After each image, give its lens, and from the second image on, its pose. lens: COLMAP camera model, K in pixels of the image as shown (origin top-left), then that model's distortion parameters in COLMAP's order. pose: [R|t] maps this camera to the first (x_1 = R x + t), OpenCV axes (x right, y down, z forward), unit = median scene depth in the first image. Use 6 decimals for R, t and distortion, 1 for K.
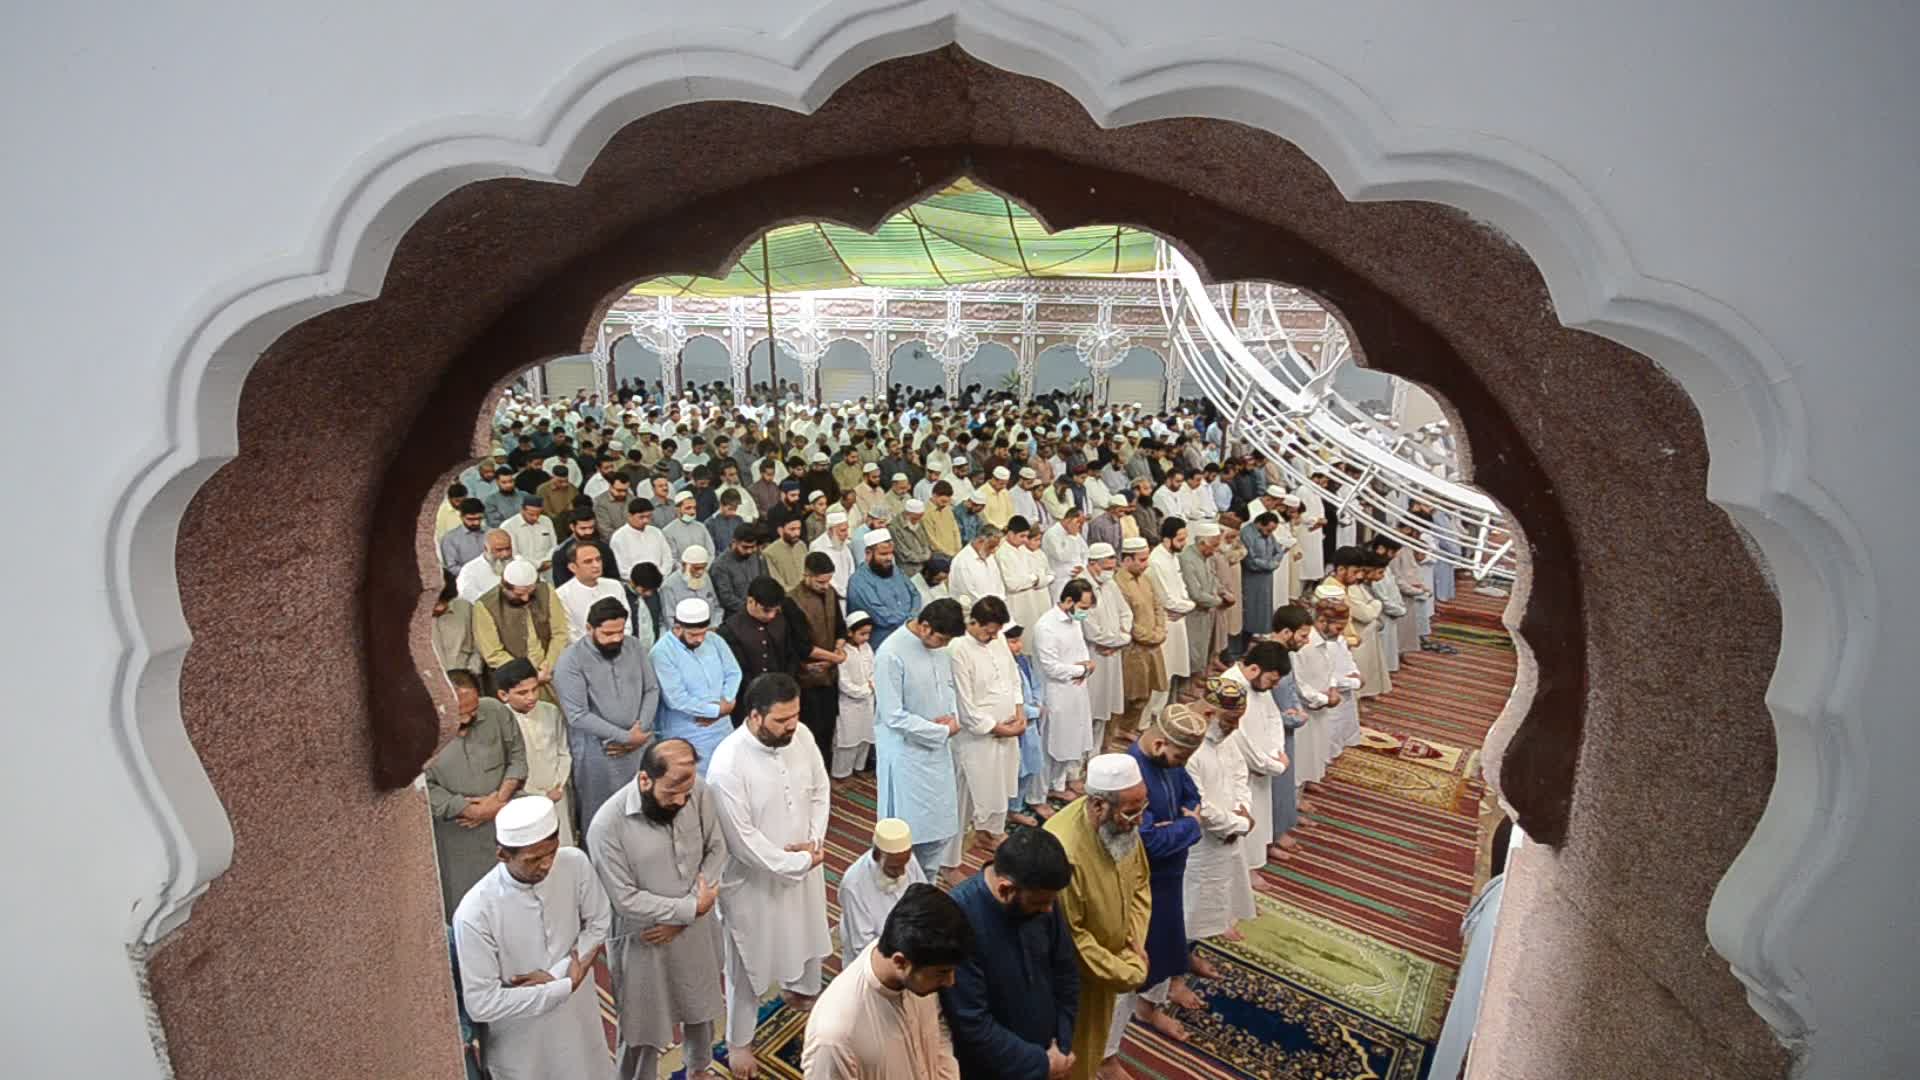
lens RADIAL K [[979.1, 0, 986.7], [0, 979.1, 547.5], [0, 0, 1]] dist [-0.000357, 0.000260]
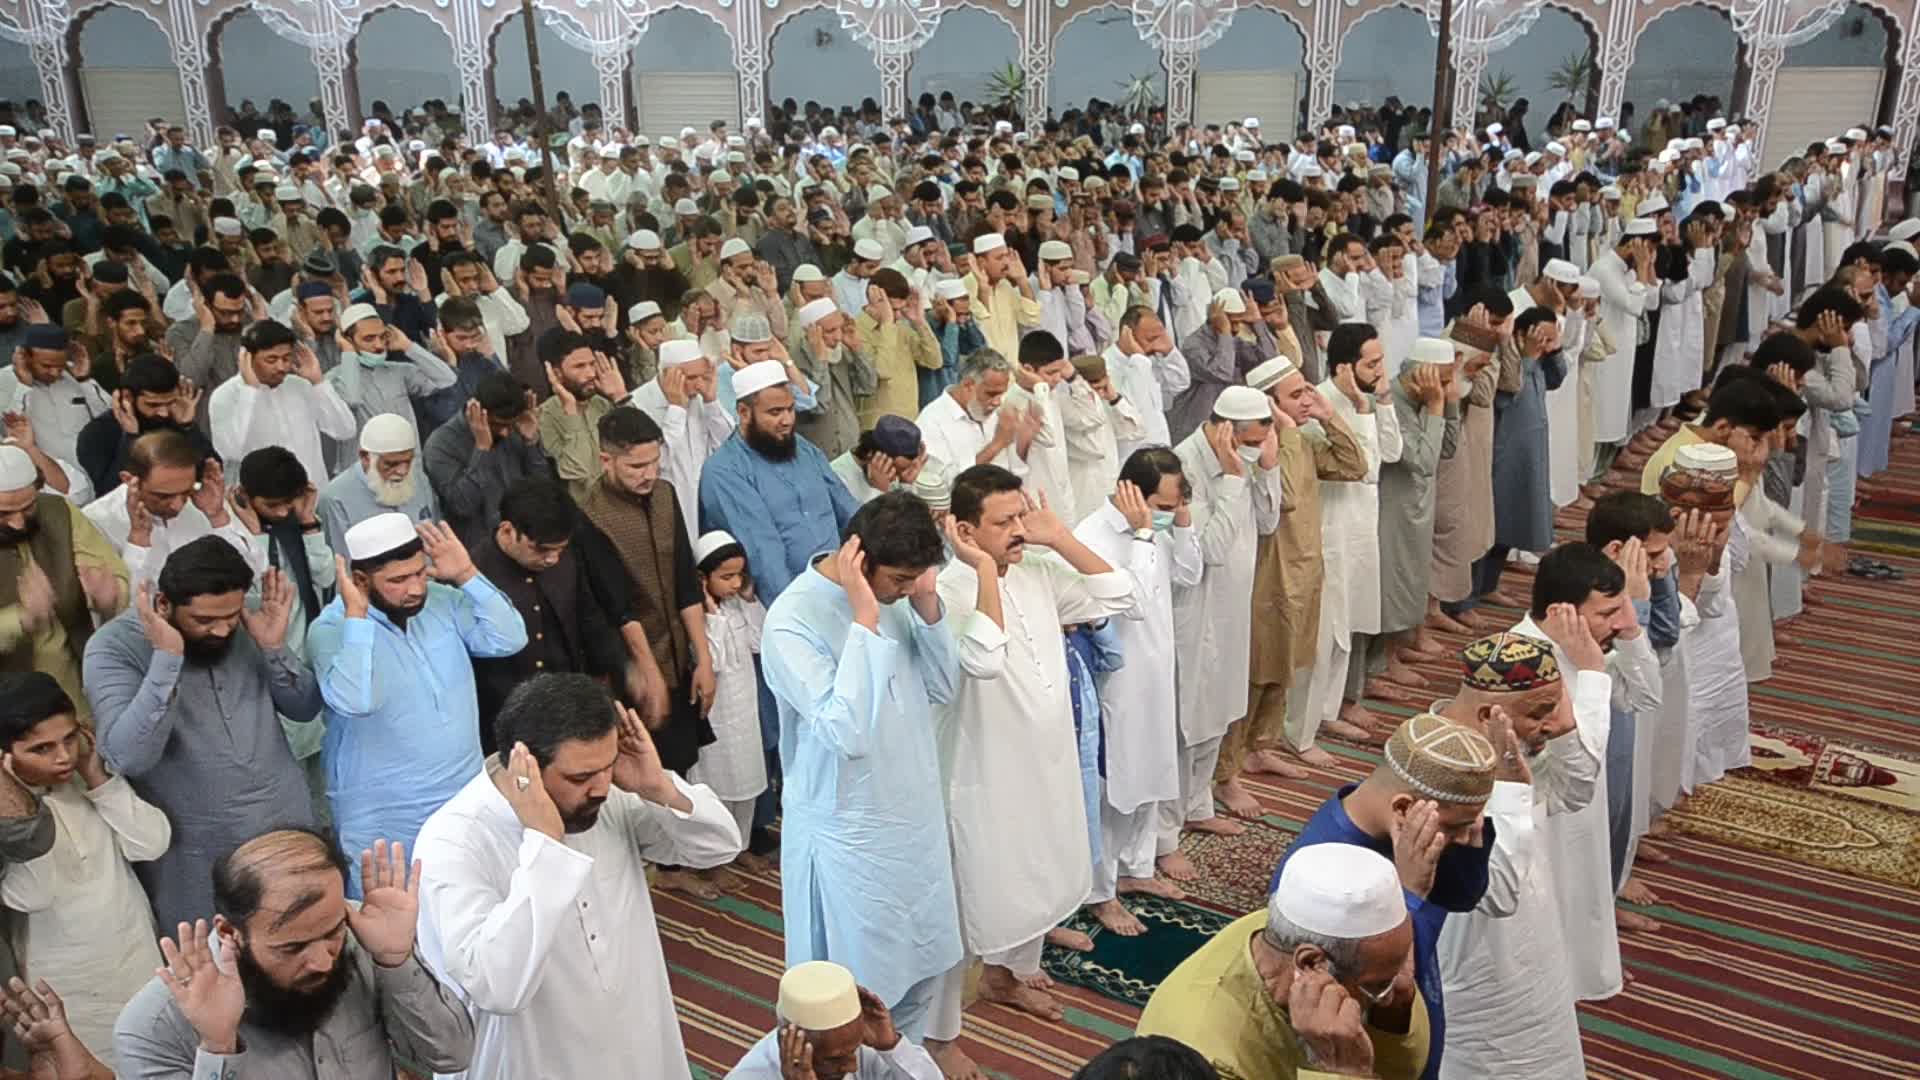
lens RADIAL K [[1503.3, 0, 960.0], [0, 1503.3, 540.0], [0, 0, 1]] dist [-0.006864, 0.033740]
pose [[0.999143, -0.036252, 0.019971, -0.025970], [0.034969, 0.997511, 0.061223, 0.021366], [-0.022141, -0.060472, 0.997924, 0.214172]]
